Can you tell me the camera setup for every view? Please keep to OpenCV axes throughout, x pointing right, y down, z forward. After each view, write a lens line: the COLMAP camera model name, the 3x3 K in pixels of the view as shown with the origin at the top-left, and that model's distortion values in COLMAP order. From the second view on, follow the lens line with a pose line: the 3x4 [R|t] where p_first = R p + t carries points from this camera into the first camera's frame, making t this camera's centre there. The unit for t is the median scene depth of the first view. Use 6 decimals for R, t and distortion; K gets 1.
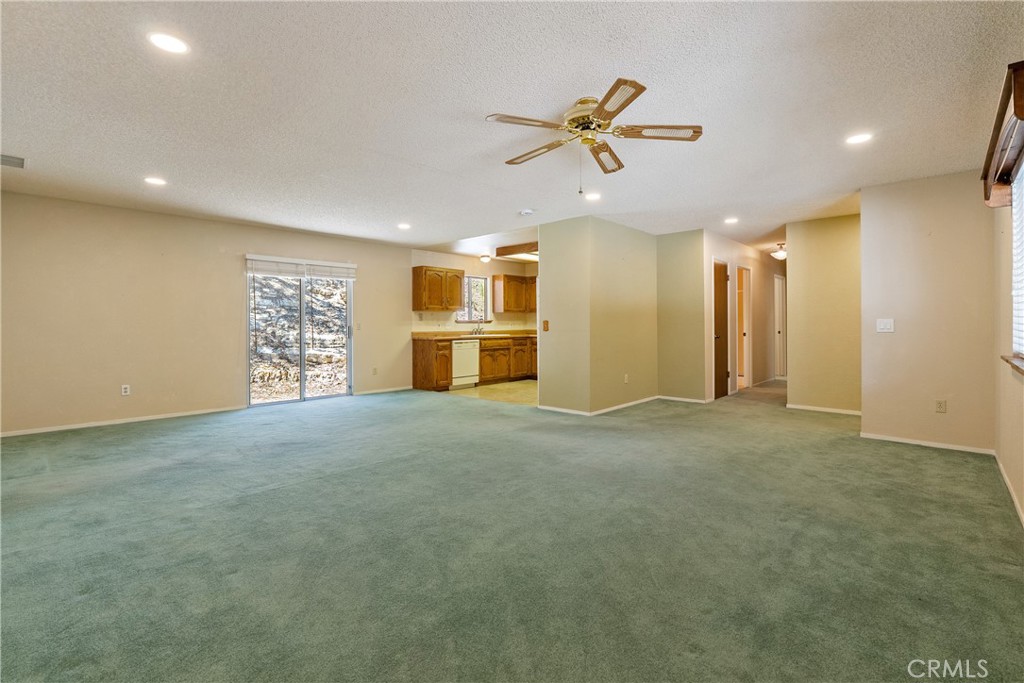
lens RADIAL K [[466.9, 0, 507.3], [0, 466.9, 331.8], [0, 0, 1]] dist [-0.008806, 0.002804]
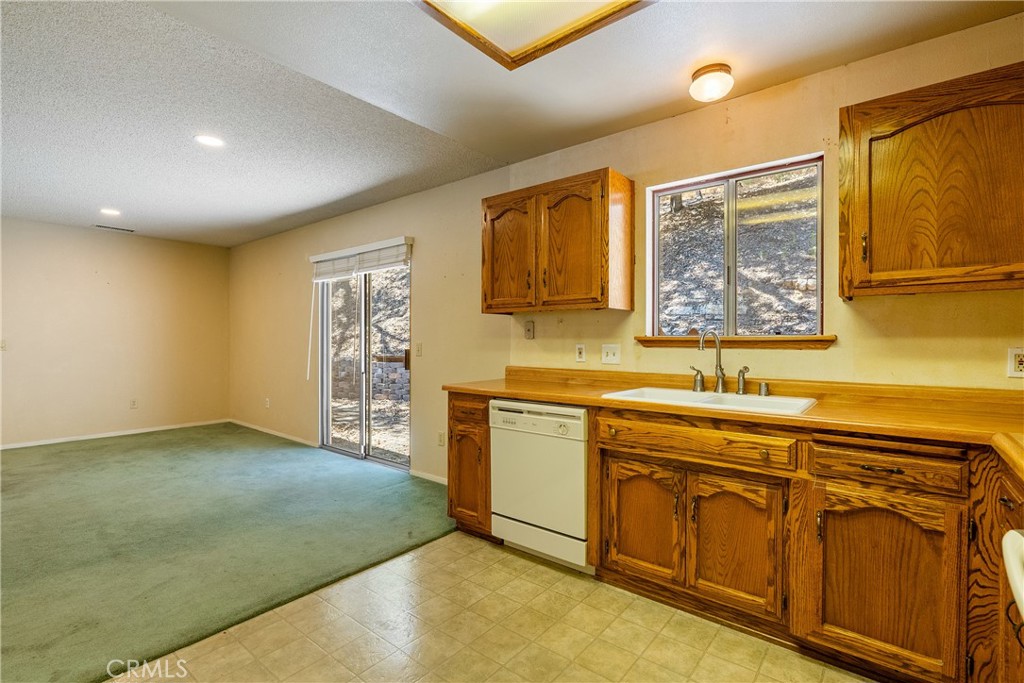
lens RADIAL K [[466.9, 0, 511.8], [0, 466.9, 342.4], [0, 0, 1]] dist [-0.008806, 0.002804]
pose [[0.077293, 0.008238, -0.996974, 0.200544], [-0.020230, 0.999773, 0.006693, -0.022613], [0.996803, 0.019651, 0.077442, 0.932803]]
